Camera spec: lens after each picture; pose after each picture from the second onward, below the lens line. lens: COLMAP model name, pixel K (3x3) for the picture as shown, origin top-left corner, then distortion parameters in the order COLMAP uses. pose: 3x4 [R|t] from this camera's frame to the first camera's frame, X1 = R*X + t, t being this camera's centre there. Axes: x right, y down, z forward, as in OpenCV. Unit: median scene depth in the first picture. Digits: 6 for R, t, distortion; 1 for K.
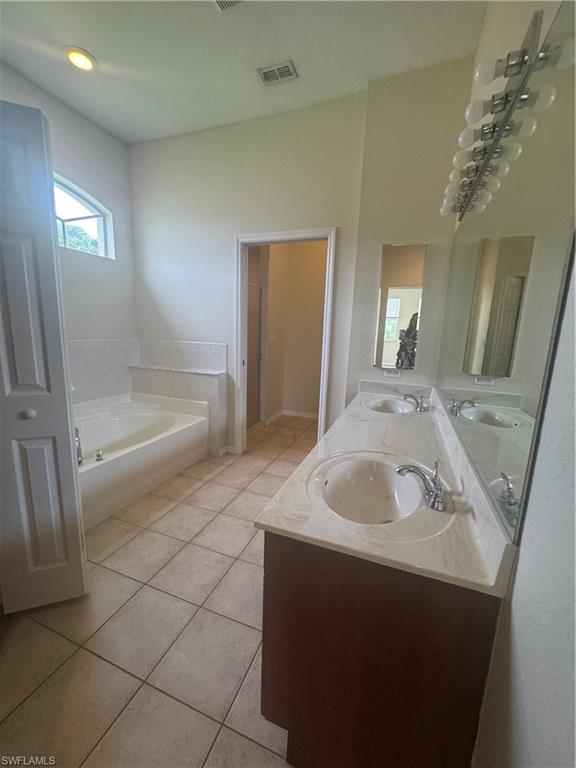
lens RADIAL K [[323.9, 0, 288.0], [0, 323.9, 384.0], [0, 0, 1]] dist [-0.001073, -0.000145]
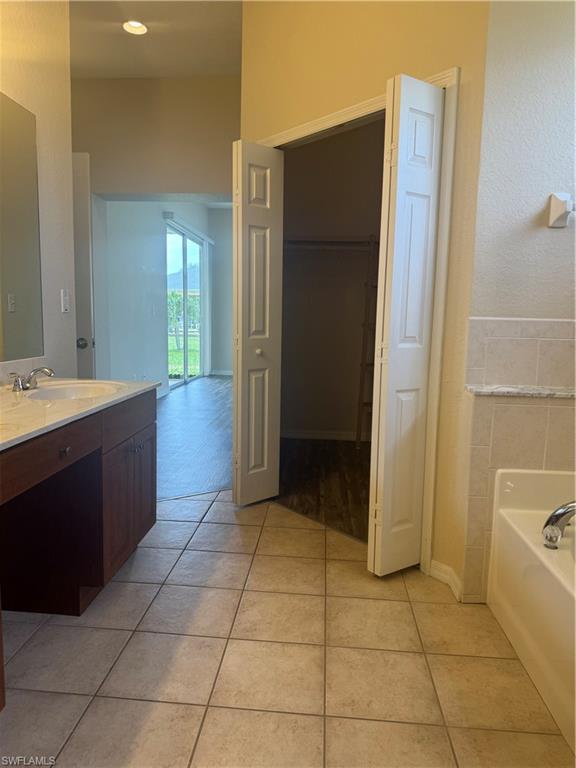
lens RADIAL K [[534.7, 0, 288.0], [0, 534.7, 384.0], [0, 0, 1]] dist [0.000313, 0.000249]
pose [[-0.953112, -0.013024, -0.302337, 0.044094], [-0.105821, 0.950343, 0.292661, -0.207840], [0.283512, 0.310933, -0.907161, 1.624214]]
